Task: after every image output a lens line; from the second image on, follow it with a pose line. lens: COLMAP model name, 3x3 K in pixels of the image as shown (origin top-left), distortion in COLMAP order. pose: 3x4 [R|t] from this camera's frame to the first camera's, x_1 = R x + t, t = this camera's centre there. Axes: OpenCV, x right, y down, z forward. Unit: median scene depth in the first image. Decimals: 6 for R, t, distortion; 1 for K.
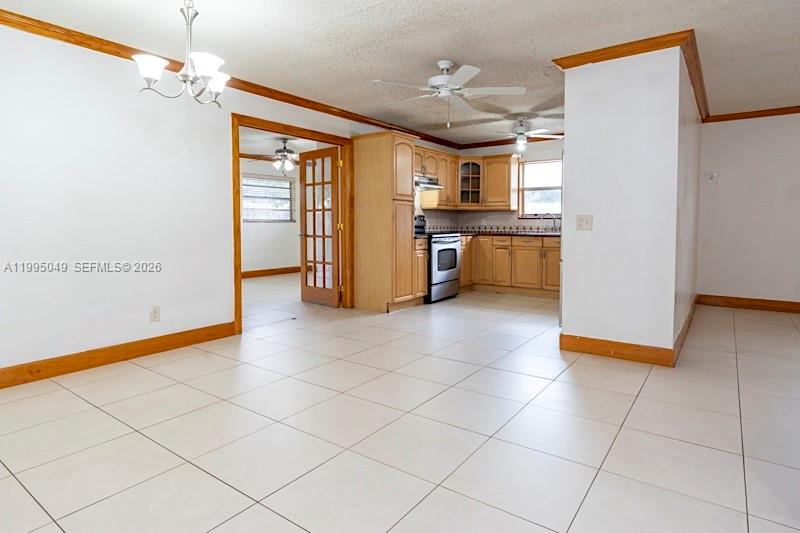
lens RADIAL K [[461.6, 0, 392.7], [0, 461.6, 236.2], [0, 0, 1]] dist [0.003656, 0.001667]
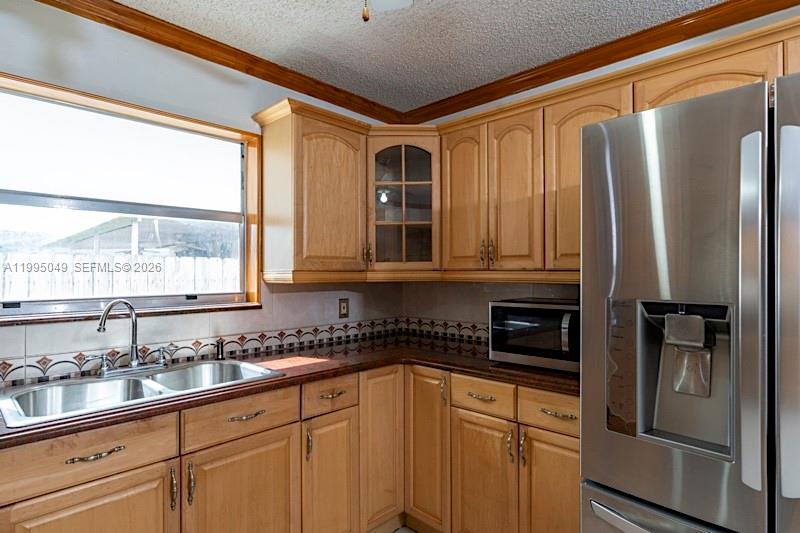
lens RADIAL K [[429.5, 0, 405.0], [0, 429.5, 269.6], [0, 0, 1]] dist [-0.009743, 0.003107]
pose [[0.118894, 0.006080, 0.992888, 0.135265], [0.026136, 0.999616, -0.009250, -0.067433], [-0.992563, 0.027050, 0.118690, 0.913518]]
